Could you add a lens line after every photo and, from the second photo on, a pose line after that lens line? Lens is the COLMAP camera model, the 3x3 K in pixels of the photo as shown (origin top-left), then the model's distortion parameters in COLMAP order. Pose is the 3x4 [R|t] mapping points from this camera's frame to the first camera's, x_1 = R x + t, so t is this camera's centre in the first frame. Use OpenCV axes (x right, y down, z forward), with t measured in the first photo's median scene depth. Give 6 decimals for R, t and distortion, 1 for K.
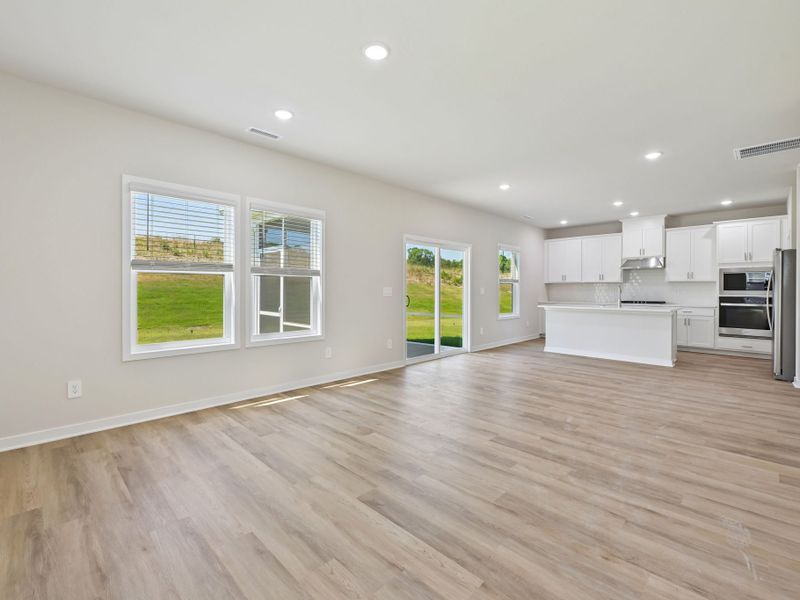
lens RADIAL K [[362.0, 0, 396.8], [0, 362.0, 297.0], [0, 0, 1]] dist [-0.001523, 0.000722]
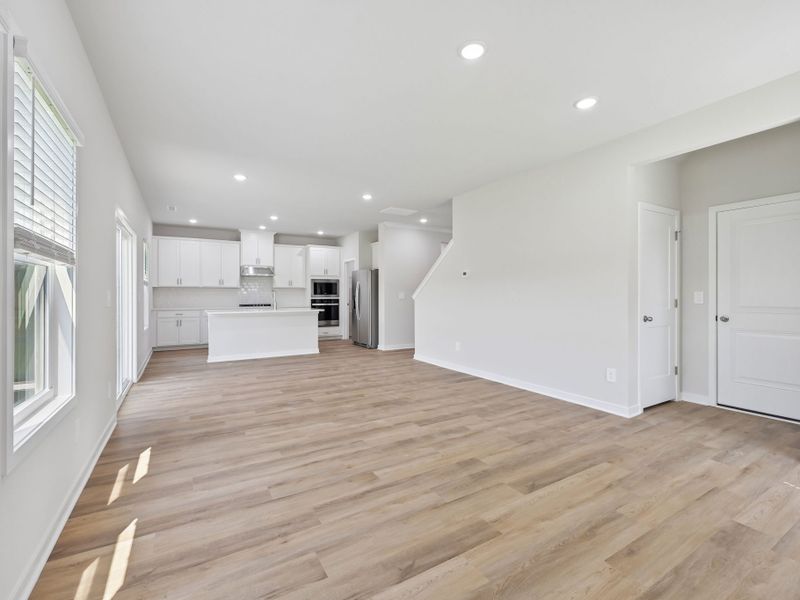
lens RADIAL K [[362.0, 0, 396.8], [0, 362.0, 297.0], [0, 0, 1]] dist [-0.001523, 0.000722]
pose [[0.254704, -0.009988, 0.966968, -0.774119], [0.022238, 0.999743, 0.004469, -0.016487], [-0.966763, 0.020365, 0.254860, 0.692712]]
